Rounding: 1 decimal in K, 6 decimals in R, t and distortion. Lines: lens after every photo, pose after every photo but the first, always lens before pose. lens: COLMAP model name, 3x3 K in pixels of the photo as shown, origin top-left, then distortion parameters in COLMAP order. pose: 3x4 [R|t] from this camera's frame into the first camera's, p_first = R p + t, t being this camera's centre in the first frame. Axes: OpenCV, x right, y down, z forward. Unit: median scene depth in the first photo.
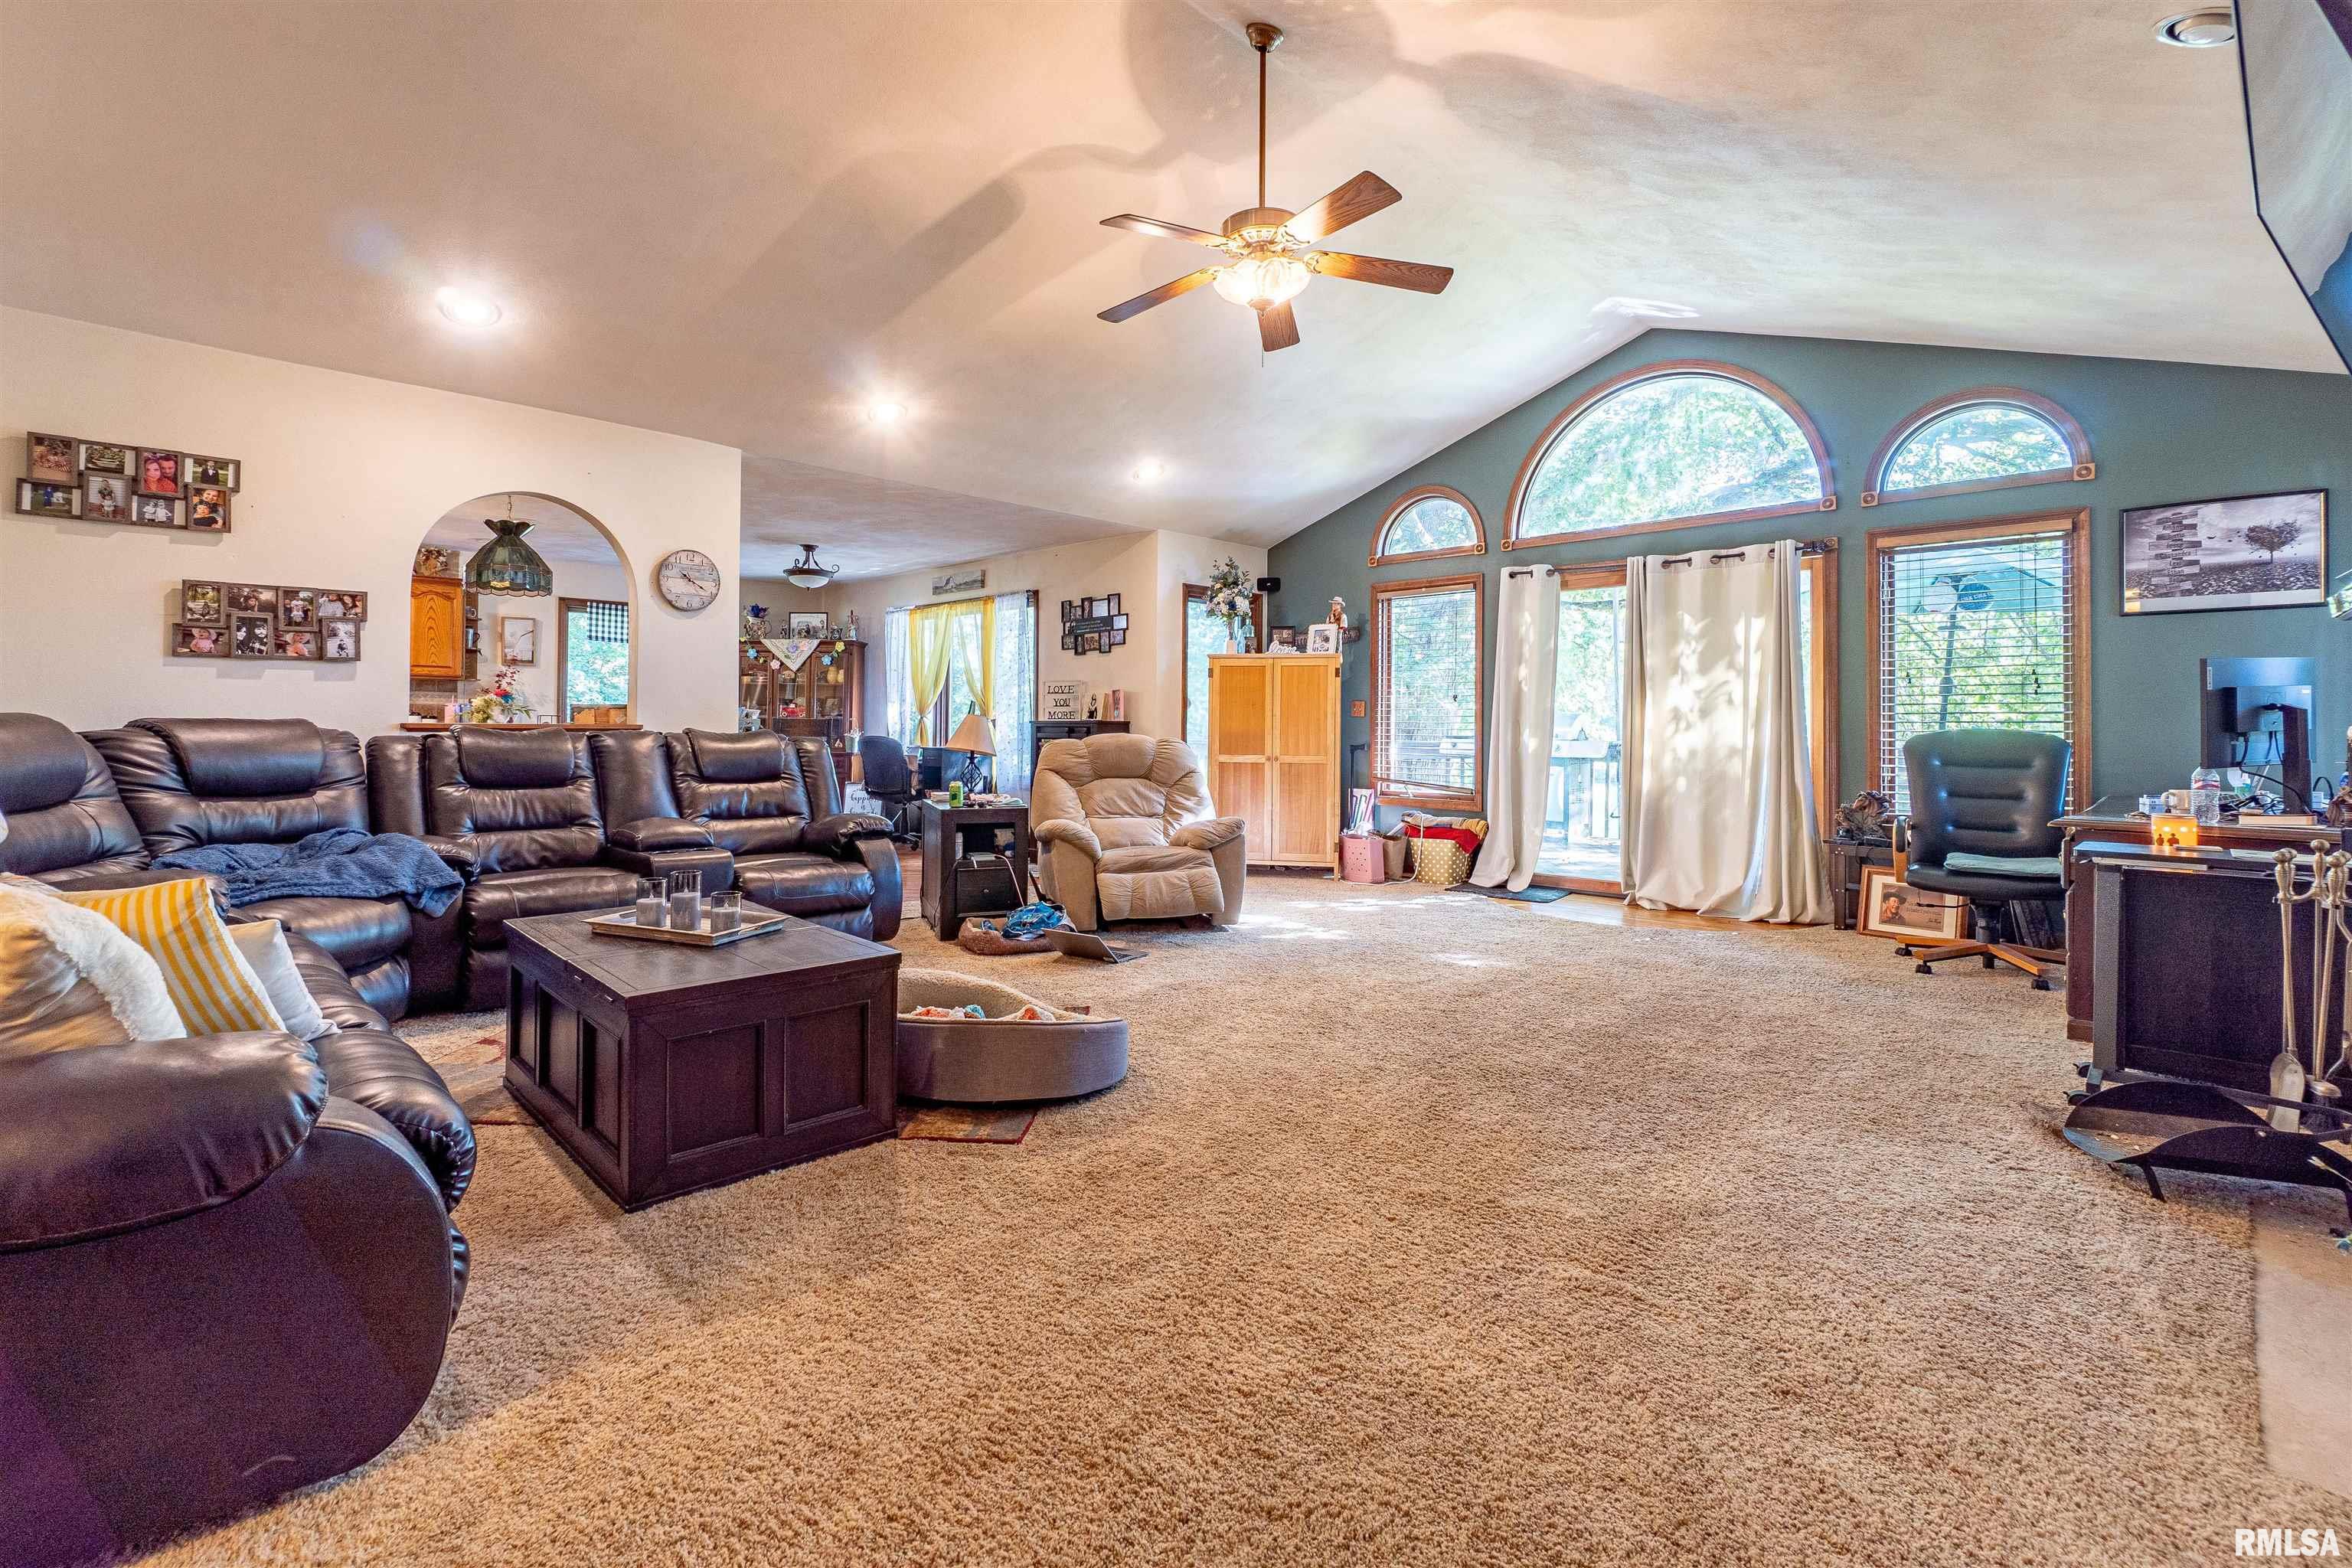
lens RADIAL K [[1041.2, 0, 1169.8], [0, 1041.2, 705.8], [0, 0, 1]] dist [-0.001988, -0.000151]
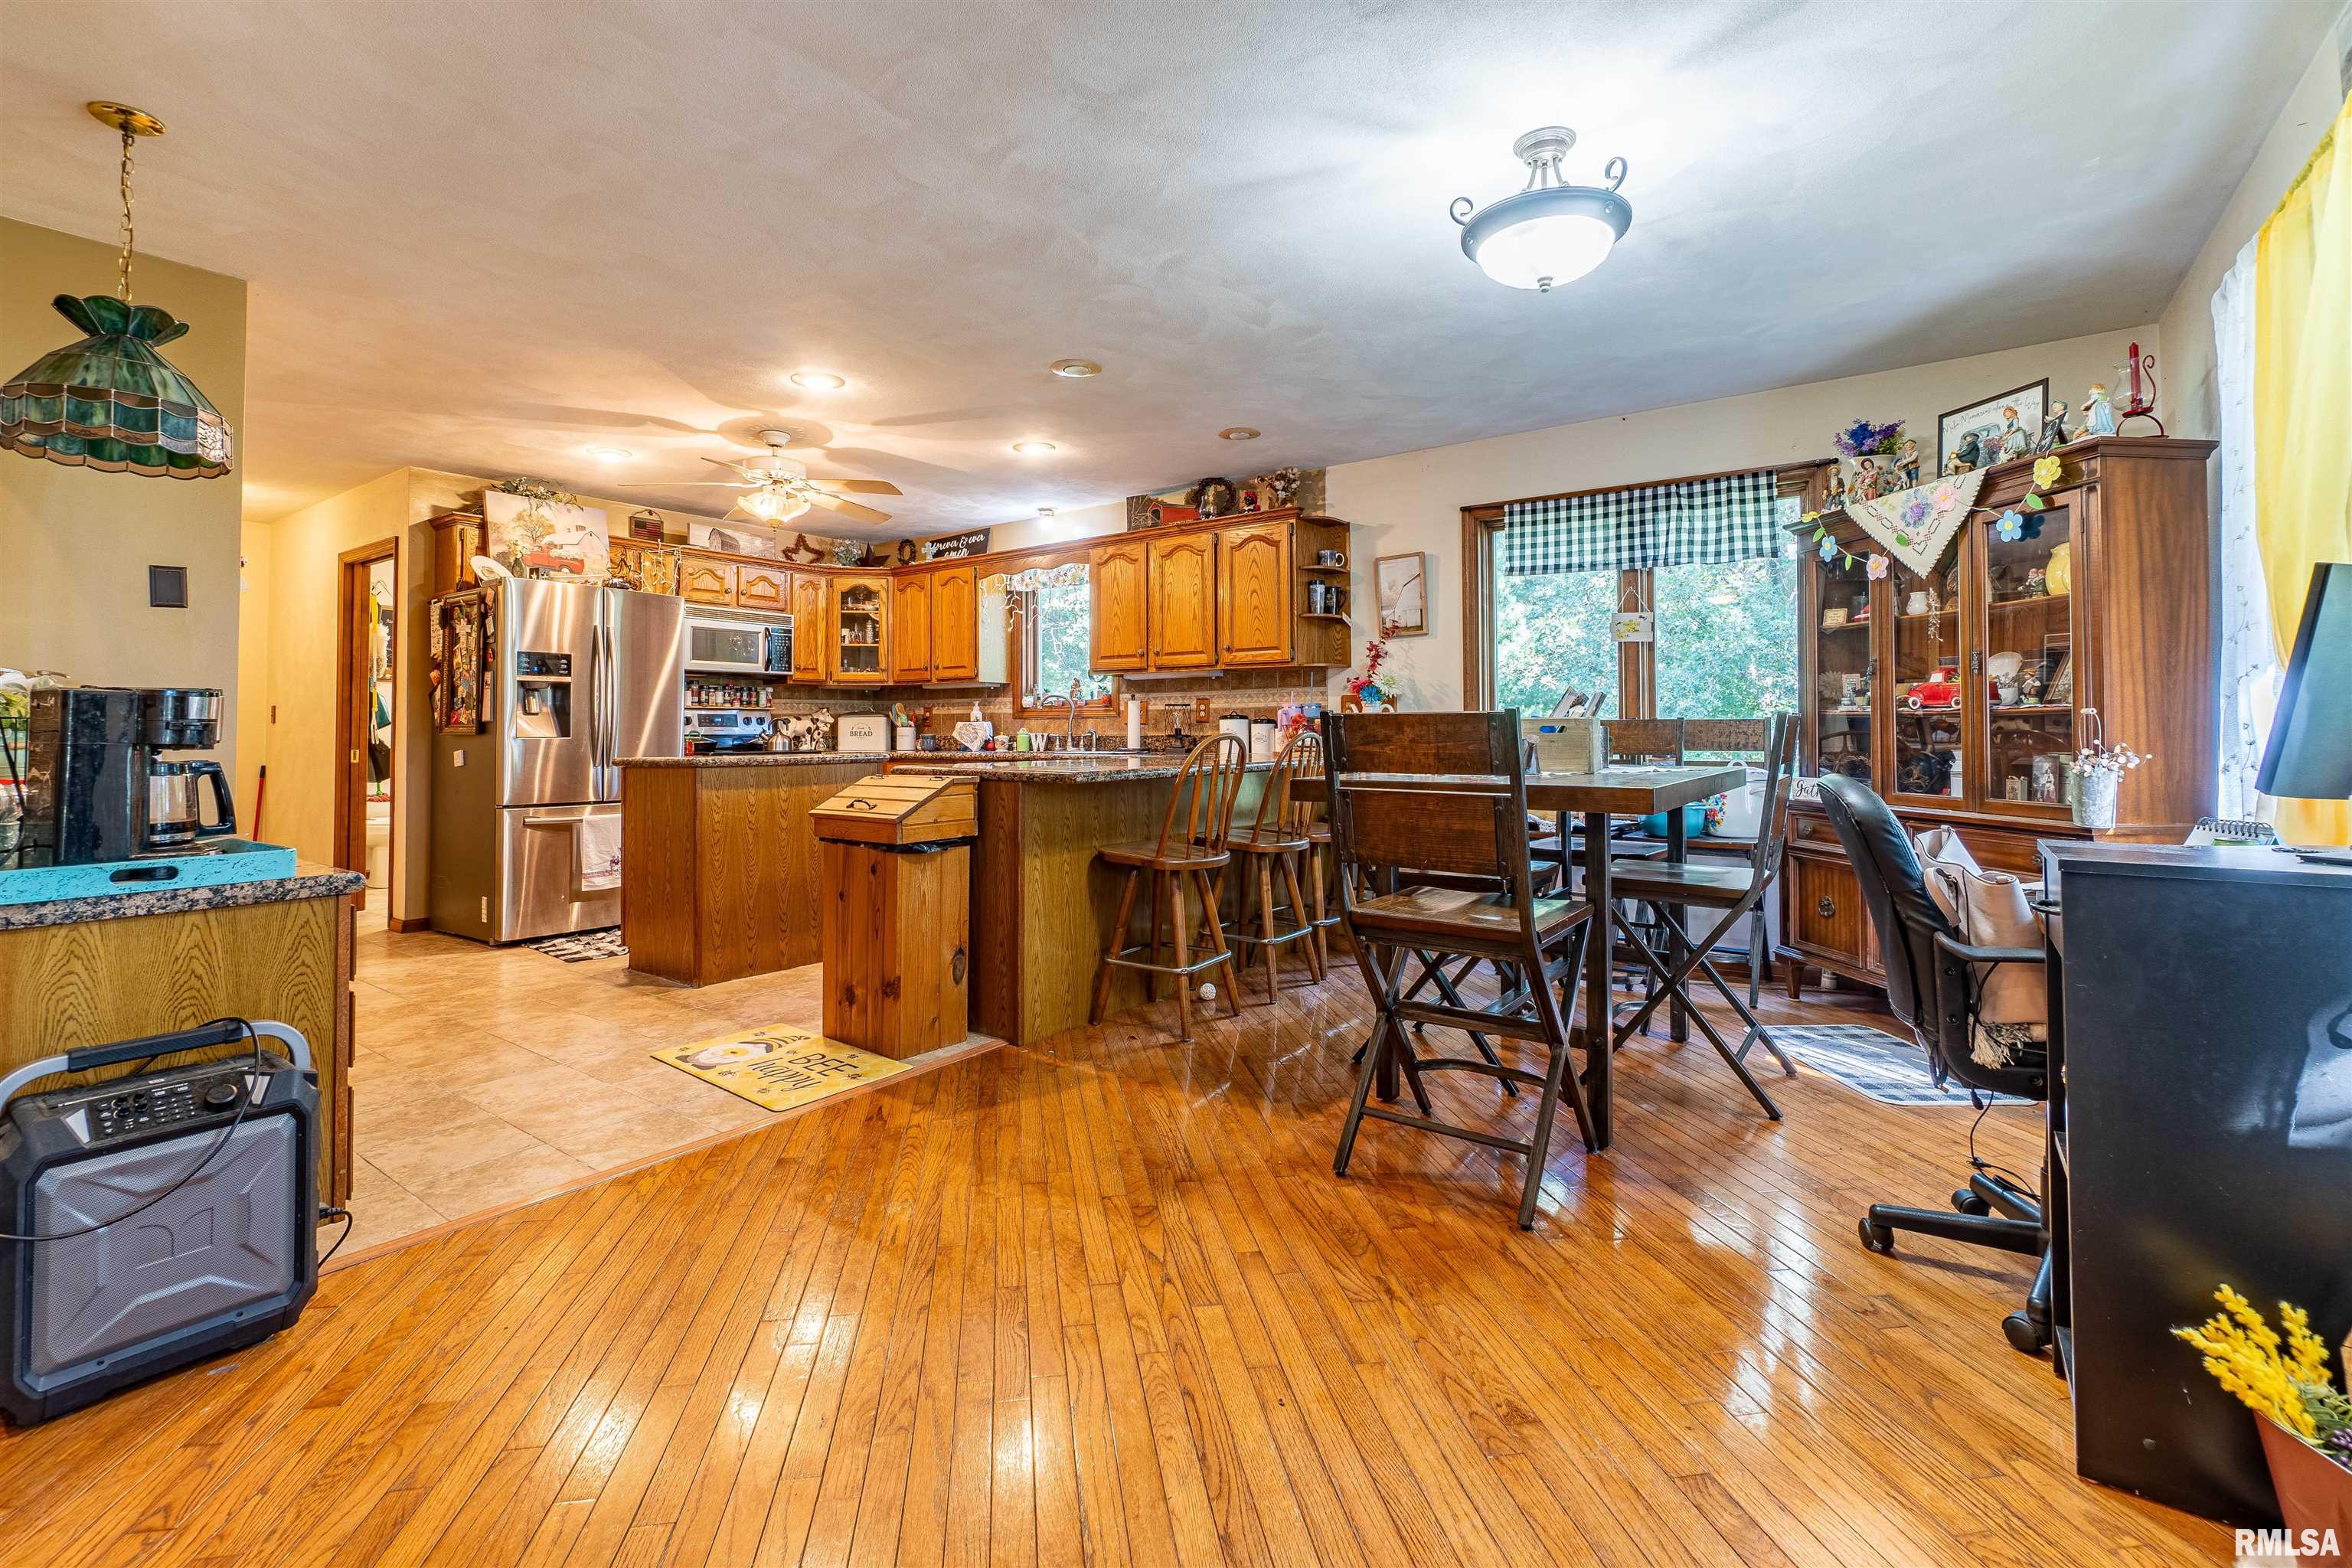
lens RADIAL K [[1041.2, 0, 1169.8], [0, 1041.2, 705.8], [0, 0, 1]] dist [-0.001988, -0.000151]
pose [[0.159568, -0.038541, -0.986434, -0.063984], [0.023566, 0.999102, -0.035223, 0.017408], [0.986906, -0.017626, 0.160333, 0.743067]]
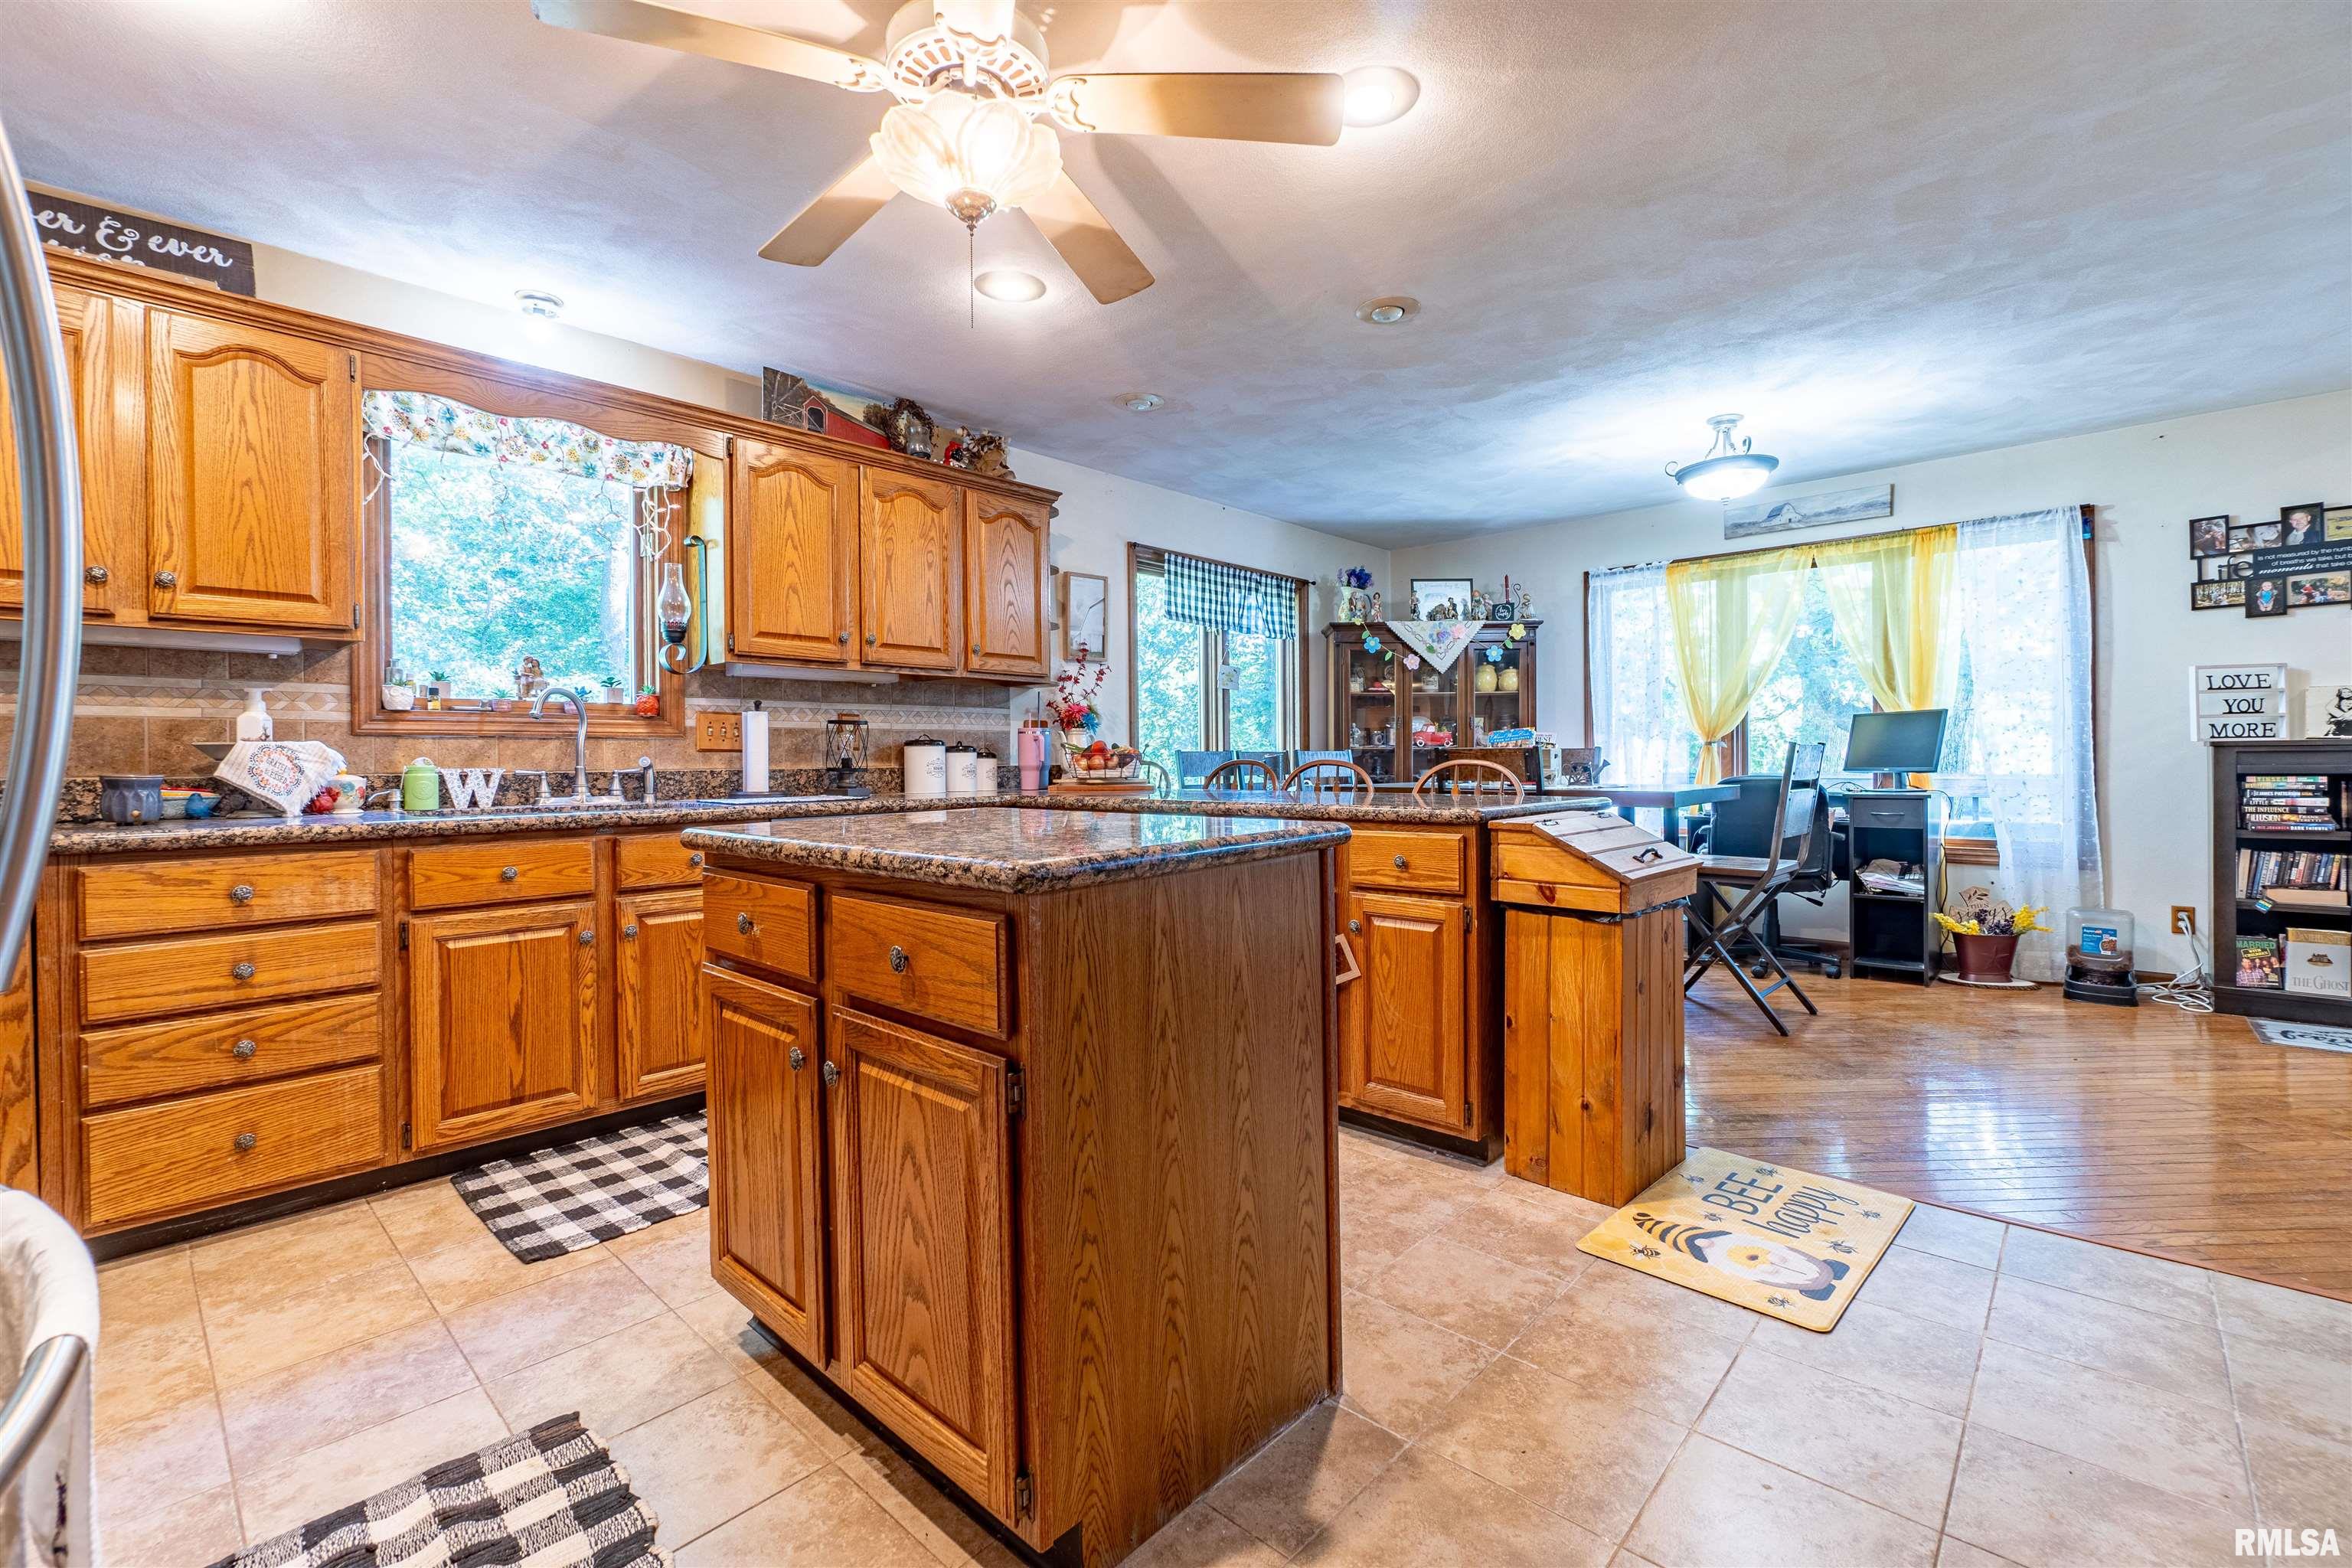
lens RADIAL K [[1005.3, 0, 1177.1], [0, 1005.3, 768.6], [0, 0, 1]] dist [-0.003503, -0.000387]
pose [[0.998887, -0.021201, 0.042136, -0.583720], [0.019997, 0.999385, 0.028796, 0.003948], [-0.042721, -0.027922, 0.998697, 0.435544]]
